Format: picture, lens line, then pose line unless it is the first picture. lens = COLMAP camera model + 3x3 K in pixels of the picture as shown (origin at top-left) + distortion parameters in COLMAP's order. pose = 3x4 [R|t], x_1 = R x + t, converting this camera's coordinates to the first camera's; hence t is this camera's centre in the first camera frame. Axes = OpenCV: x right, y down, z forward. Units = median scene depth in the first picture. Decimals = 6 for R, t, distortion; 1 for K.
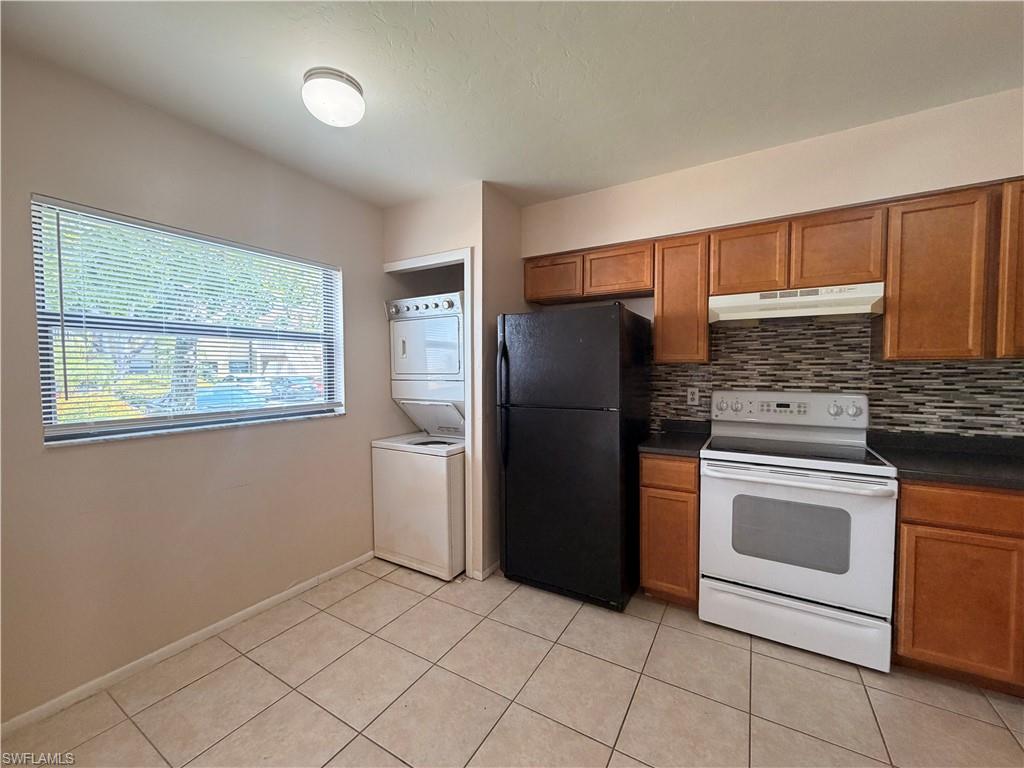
lens RADIAL K [[409.6, 0, 509.5], [0, 409.6, 382.8], [0, 0, 1]] dist [-0.001363, 0.000141]
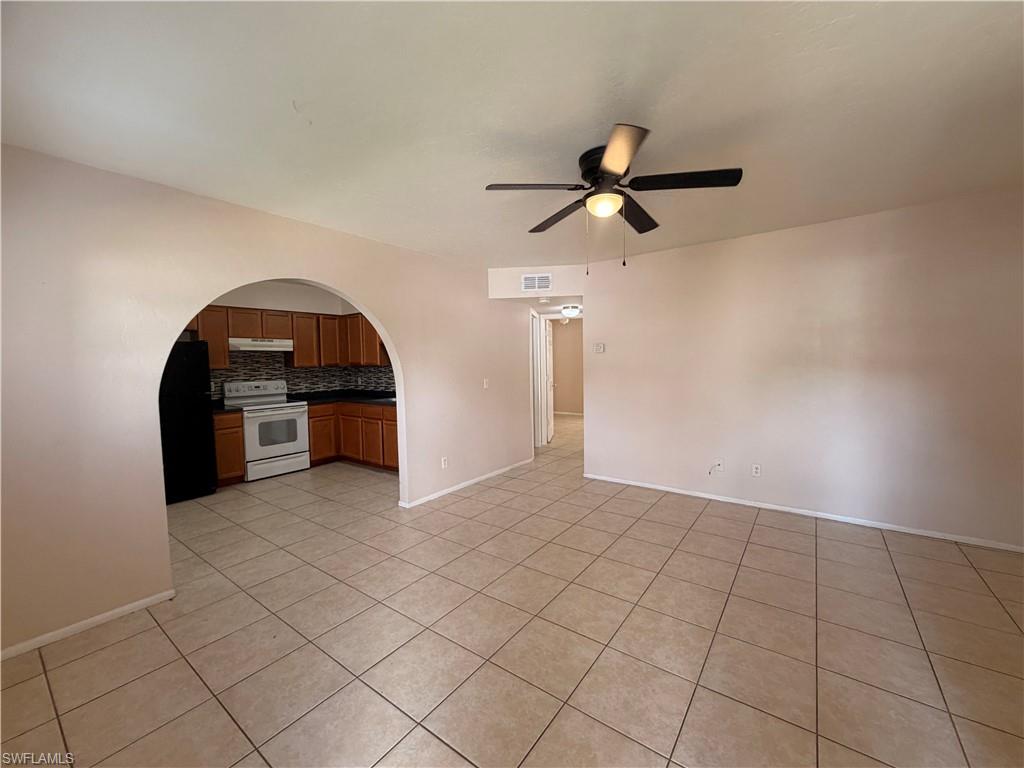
lens RADIAL K [[409.6, 0, 511.0], [0, 409.6, 382.4], [0, 0, 1]] dist [-0.001363, 0.000141]
pose [[0.100533, -0.051076, 0.993622, -1.492119], [0.053924, 0.997493, 0.045819, 0.000858], [-0.993471, 0.048974, 0.103035, -0.659078]]
